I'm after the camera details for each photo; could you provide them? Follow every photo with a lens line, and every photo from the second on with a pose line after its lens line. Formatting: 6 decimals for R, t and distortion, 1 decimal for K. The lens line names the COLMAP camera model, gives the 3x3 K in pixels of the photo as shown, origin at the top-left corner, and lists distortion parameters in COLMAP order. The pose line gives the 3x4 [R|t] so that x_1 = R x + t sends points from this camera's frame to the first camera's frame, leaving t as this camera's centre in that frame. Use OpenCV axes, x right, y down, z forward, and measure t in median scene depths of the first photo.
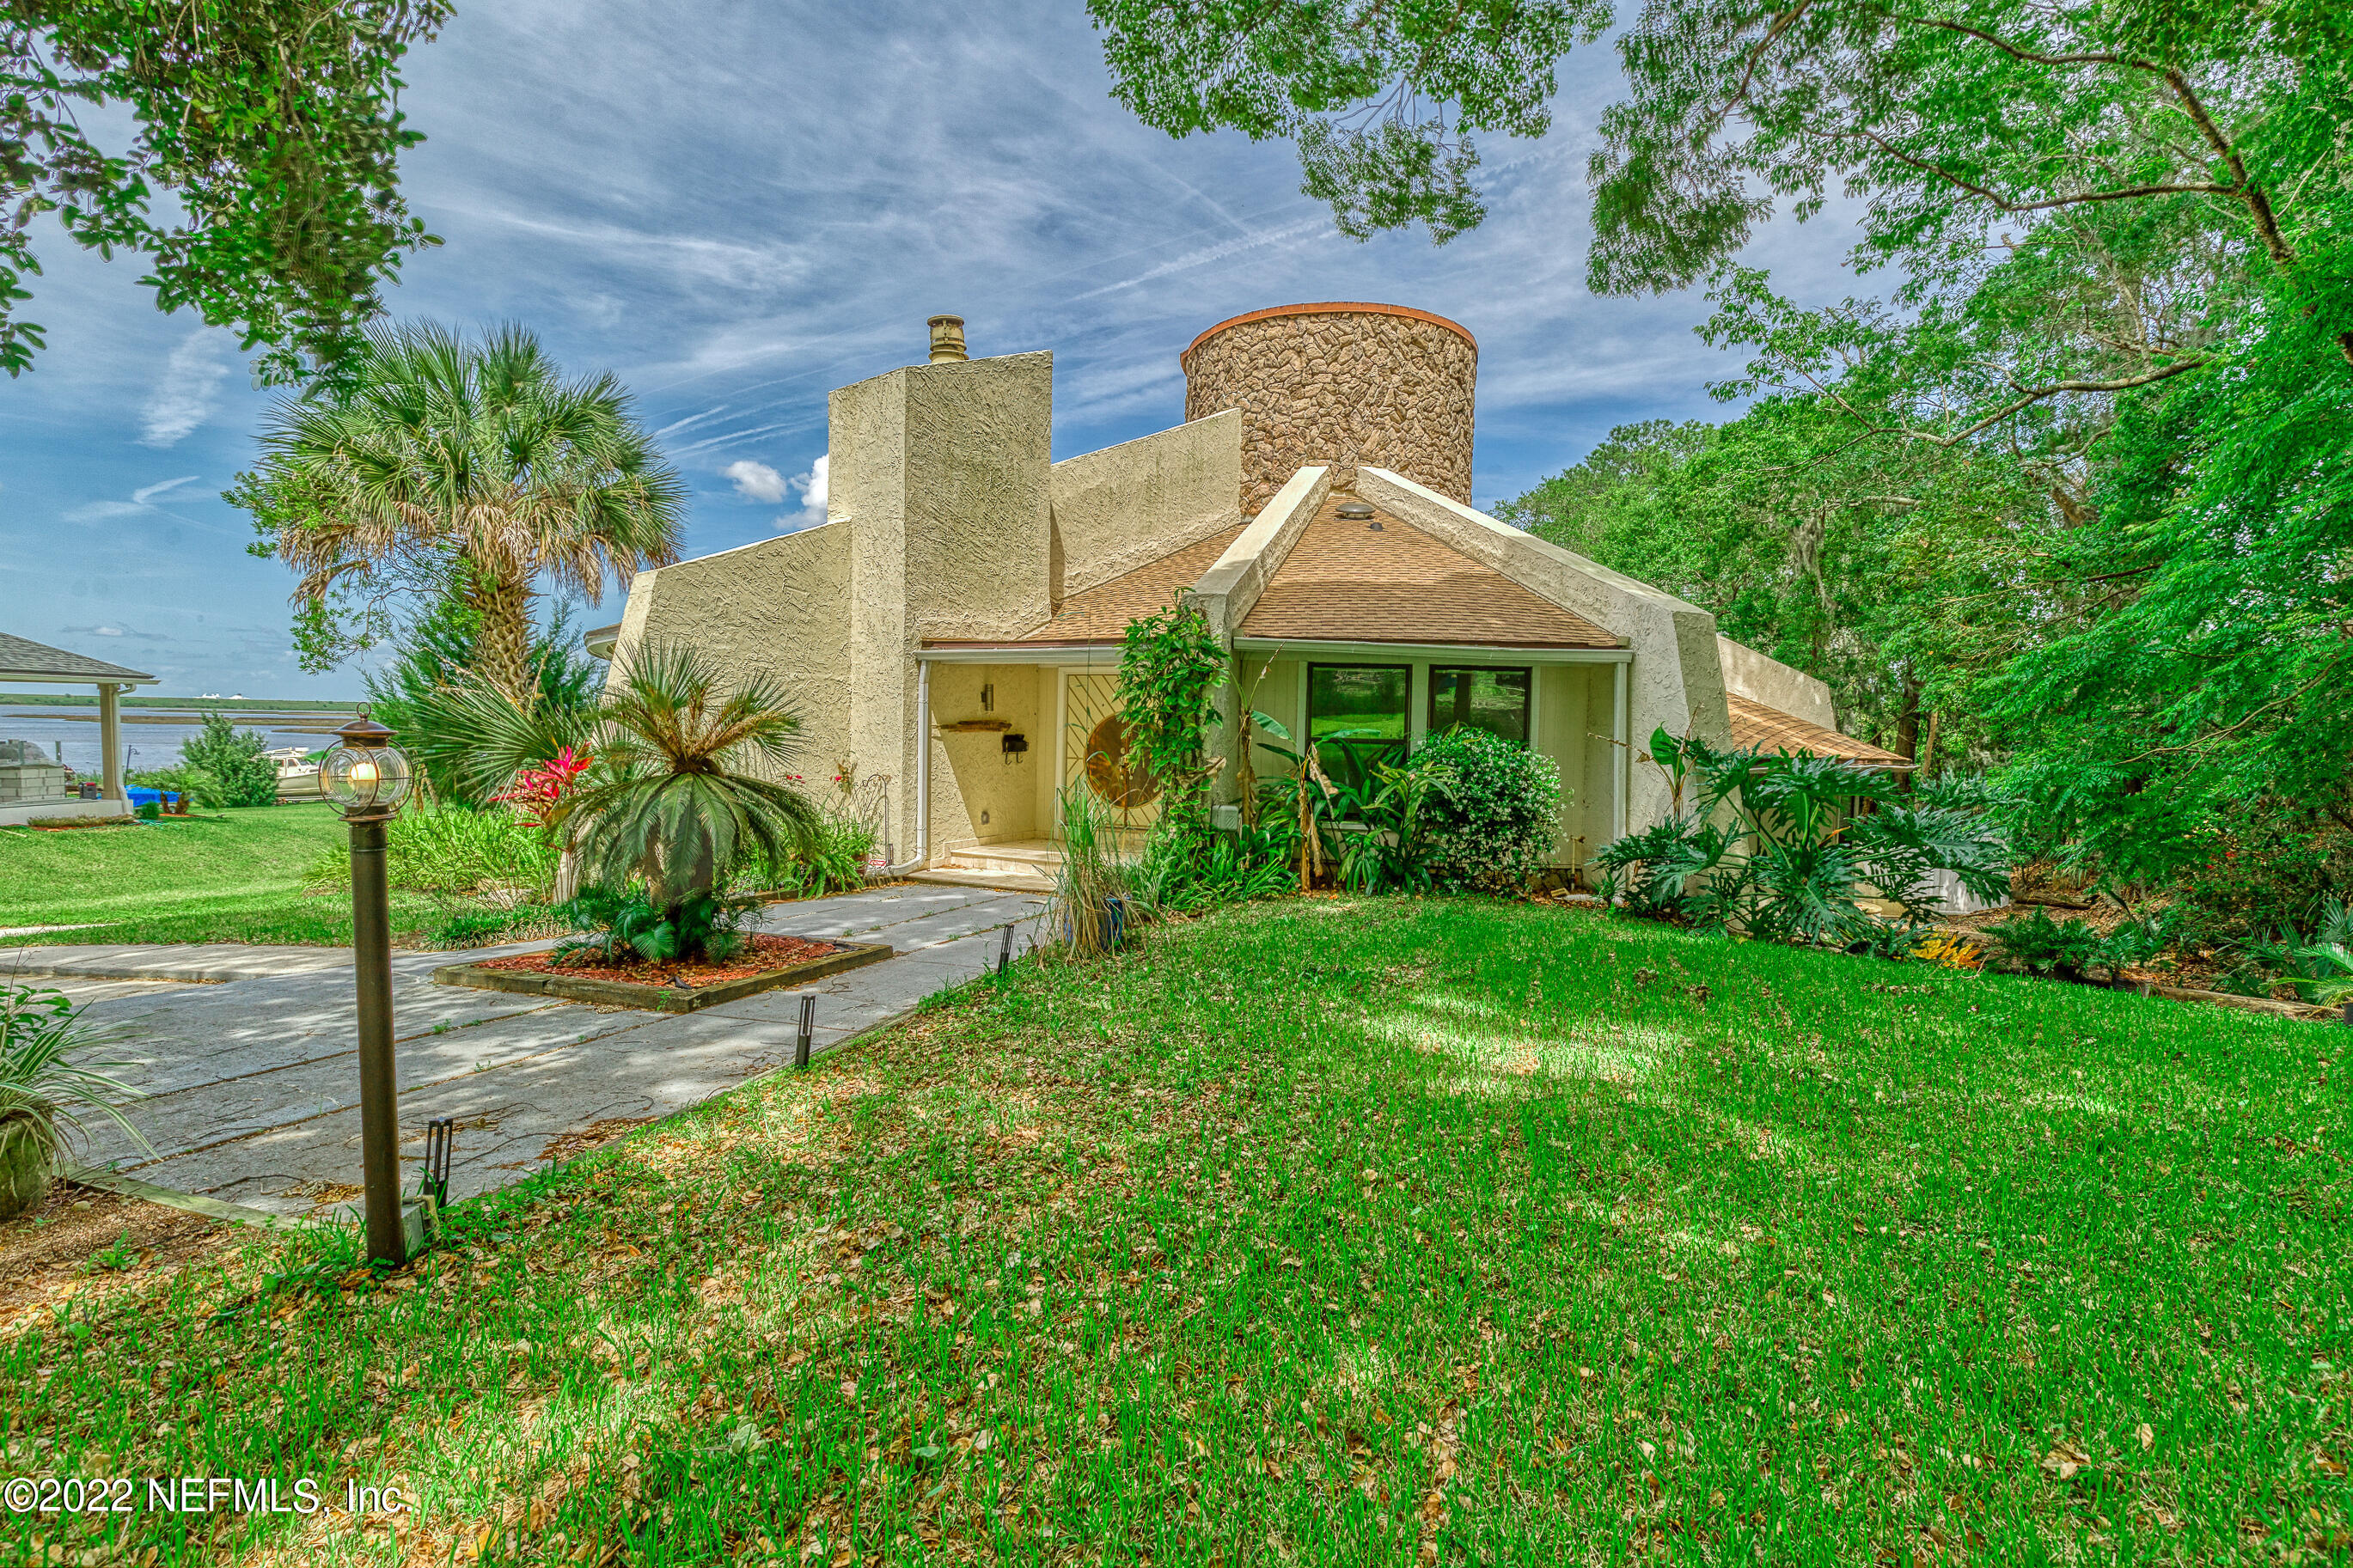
lens RADIAL K [[1050.2, 0, 1181.8], [0, 1050.2, 783.9], [0, 0, 1]] dist [0.000657, -0.000653]
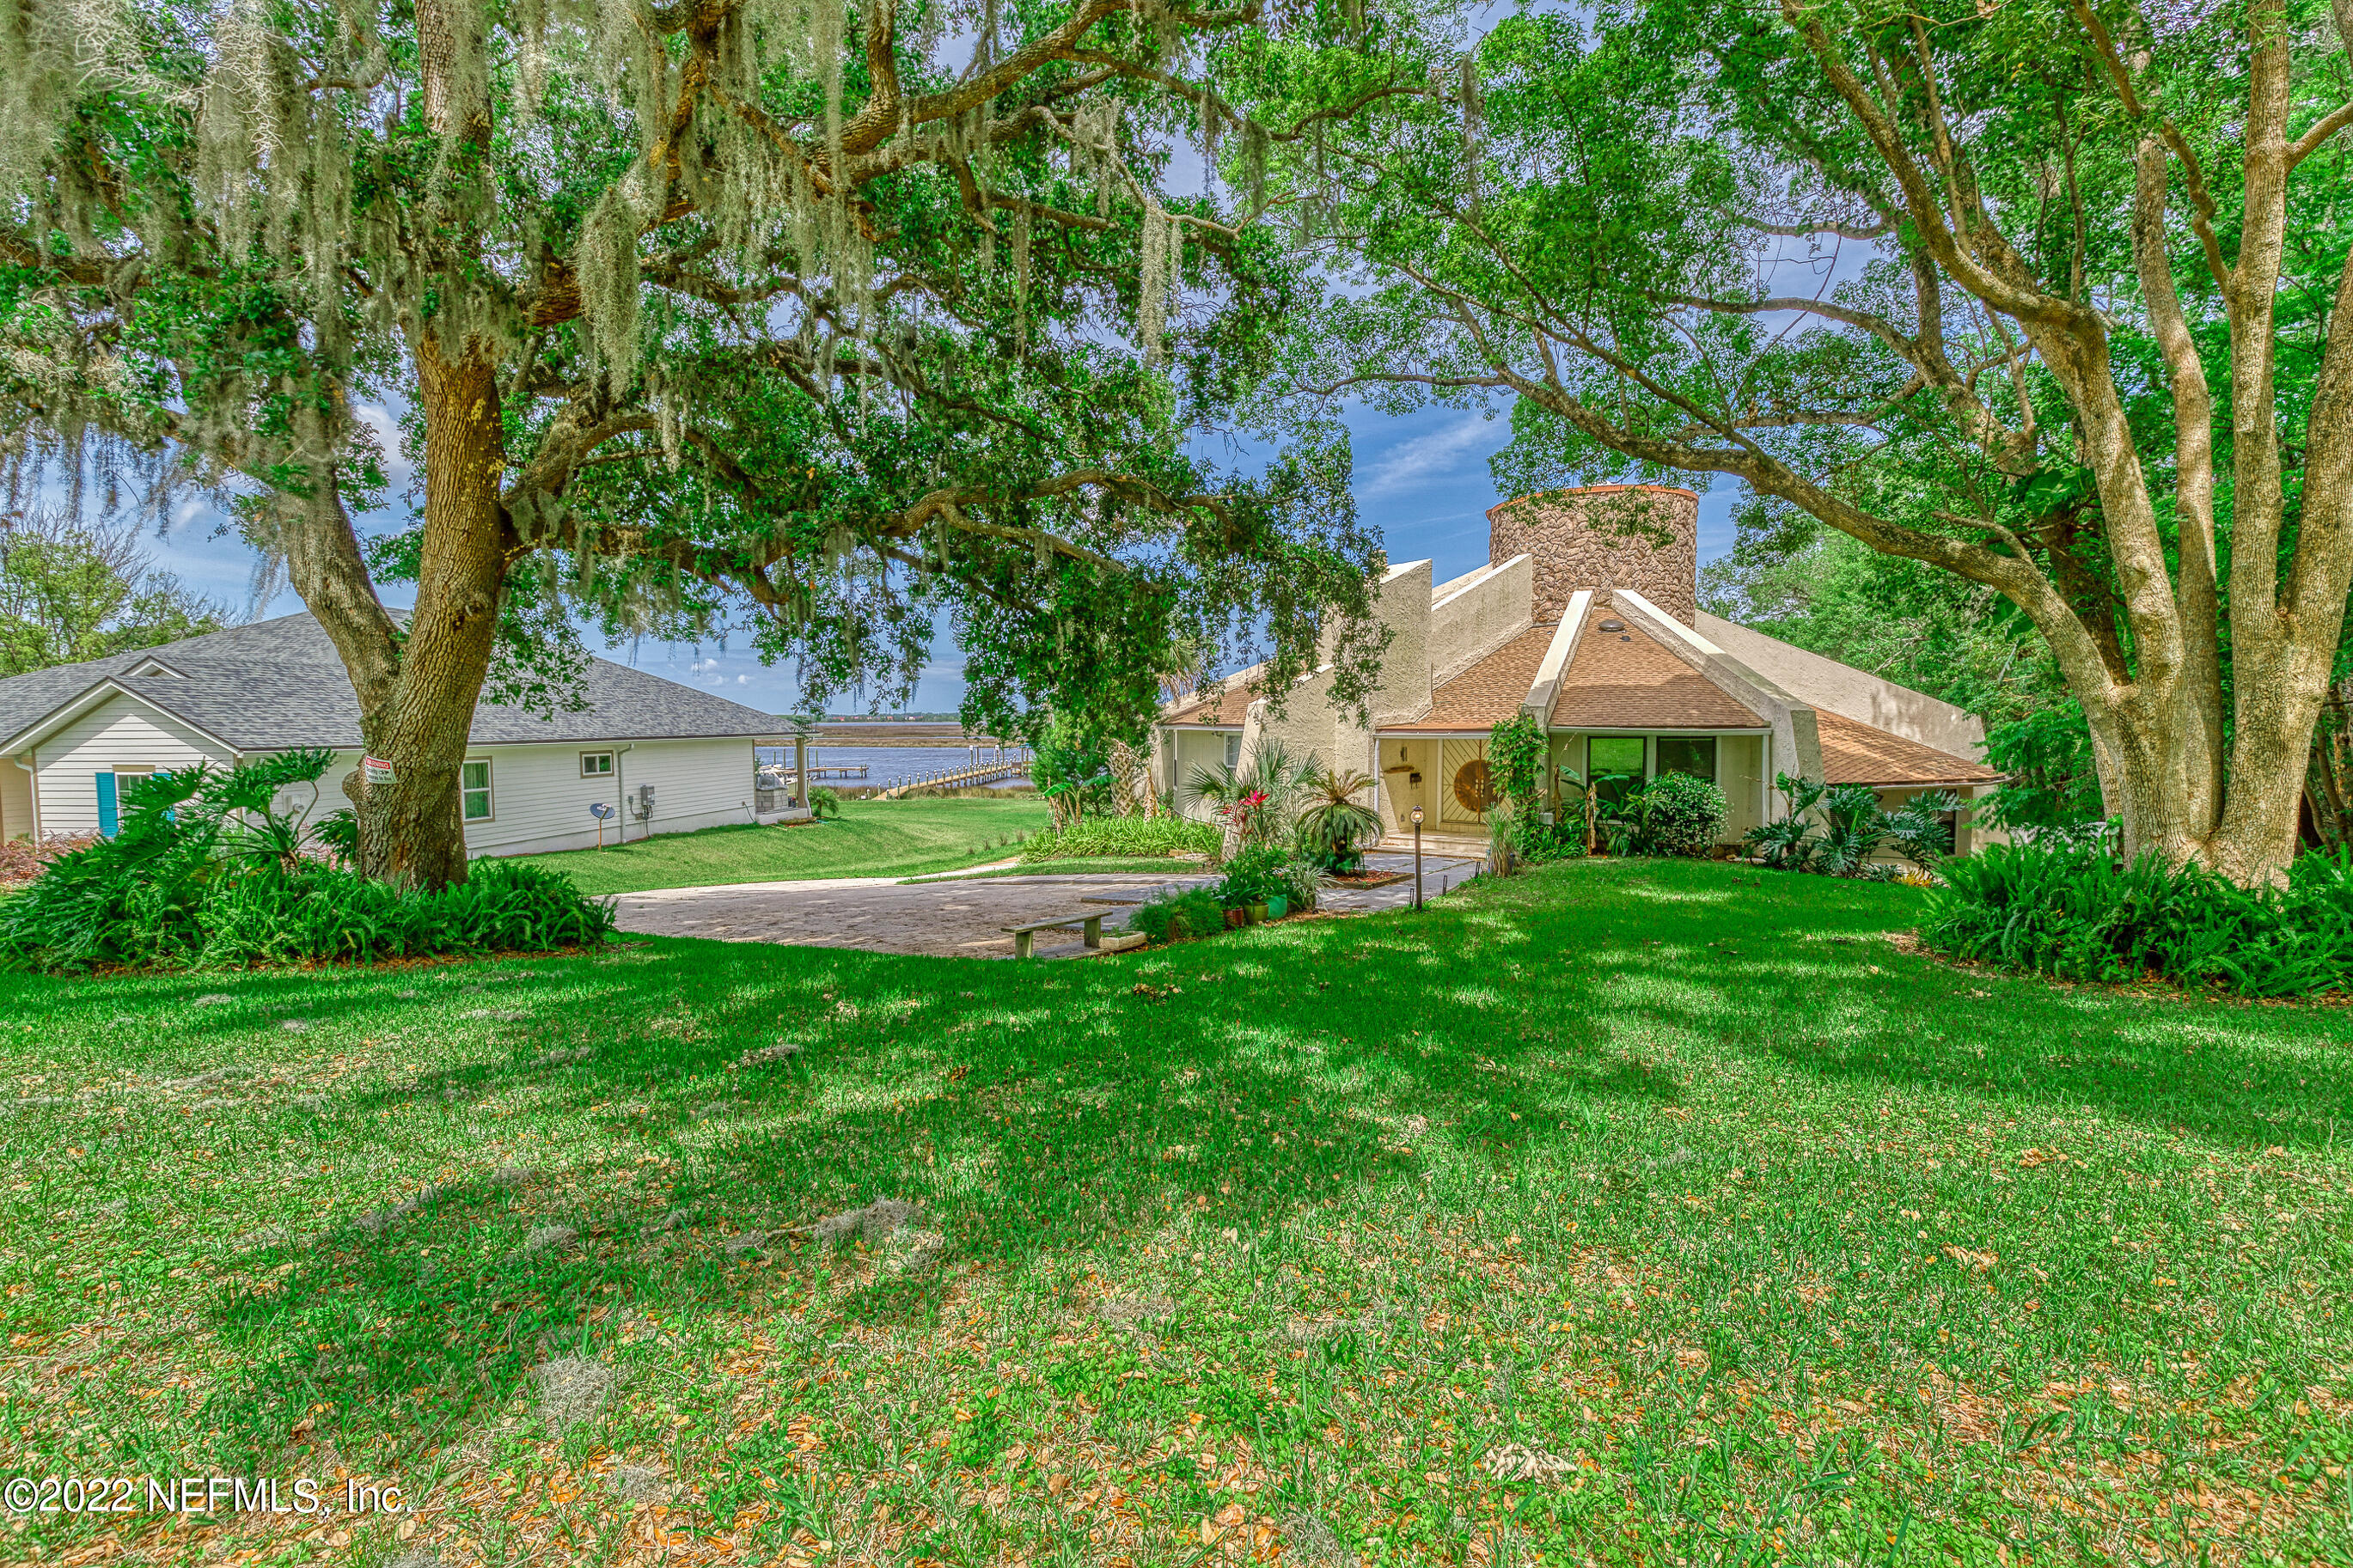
lens RADIAL K [[1050.2, 0, 1181.8], [0, 1050.2, 783.9], [0, 0, 1]] dist [0.000657, -0.000653]
pose [[0.975549, -0.012607, -0.219422, -0.186263], [0.014128, 0.999886, 0.005366, -0.052248], [0.219329, -0.008335, 0.975615, -1.049046]]
